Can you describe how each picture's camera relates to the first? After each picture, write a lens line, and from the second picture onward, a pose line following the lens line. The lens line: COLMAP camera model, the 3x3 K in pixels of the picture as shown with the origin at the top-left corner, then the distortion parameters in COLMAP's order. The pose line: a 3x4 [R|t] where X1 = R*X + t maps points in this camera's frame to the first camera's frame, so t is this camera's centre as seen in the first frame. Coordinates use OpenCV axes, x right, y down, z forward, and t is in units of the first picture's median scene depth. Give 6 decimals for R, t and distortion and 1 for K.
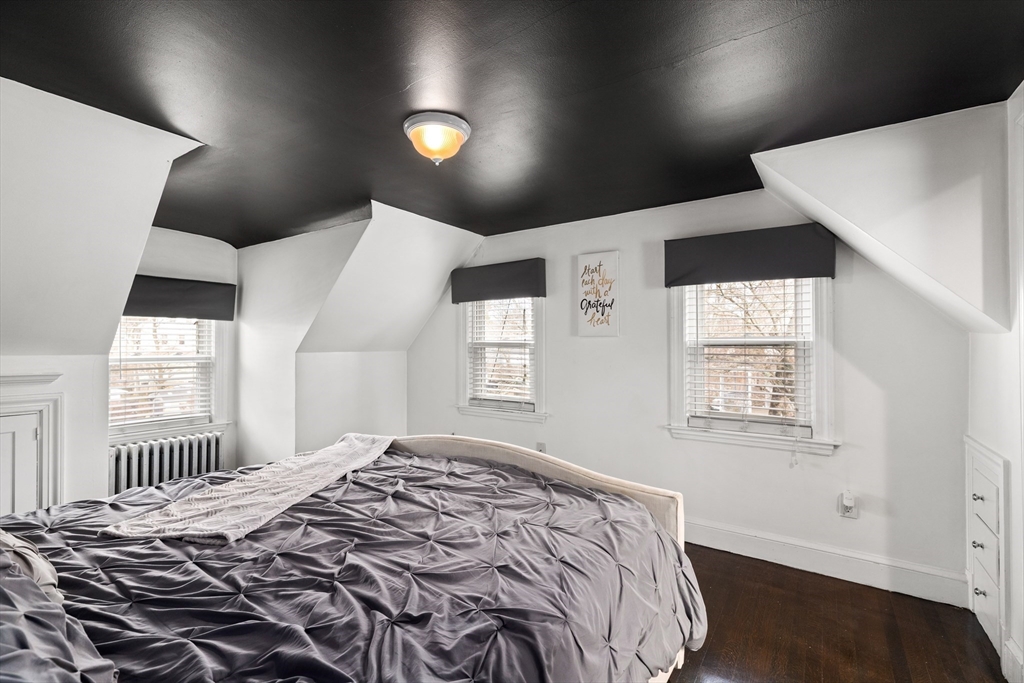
lens RADIAL K [[461.7, 0, 508.5], [0, 461.7, 340.5], [0, 0, 1]] dist [-0.001640, -0.000174]
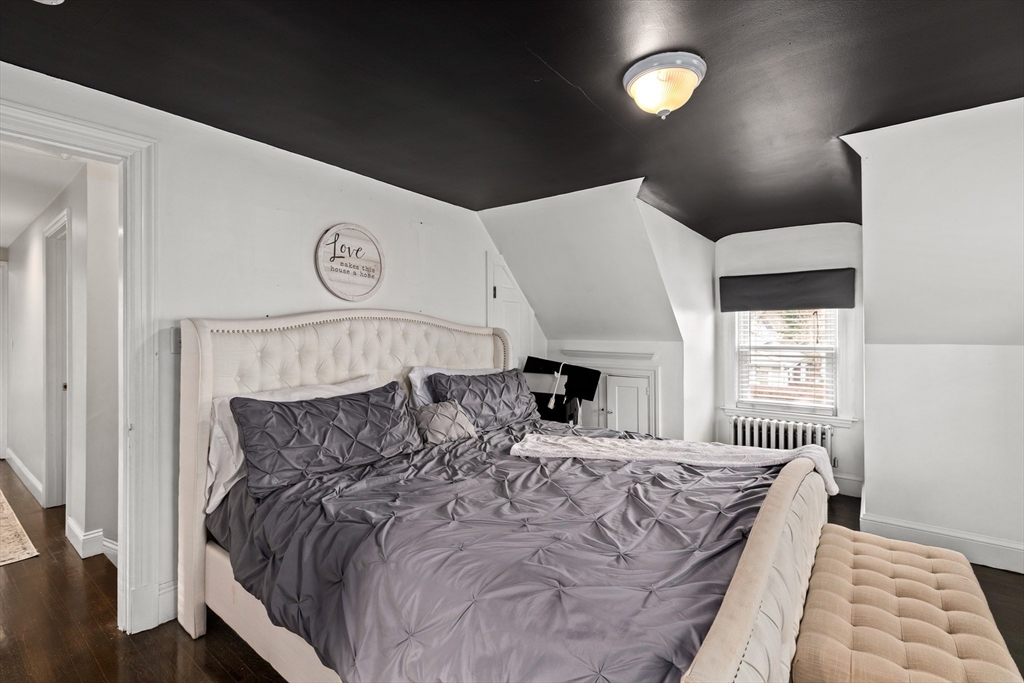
lens RADIAL K [[461.7, 0, 509.1], [0, 461.7, 336.6], [0, 0, 1]] dist [-0.001640, -0.000174]
pose [[-0.060758, 0.000687, -0.998152, 0.419050], [0.007529, 0.999972, 0.000230, 0.009113], [0.998124, -0.007501, -0.060761, 0.453159]]
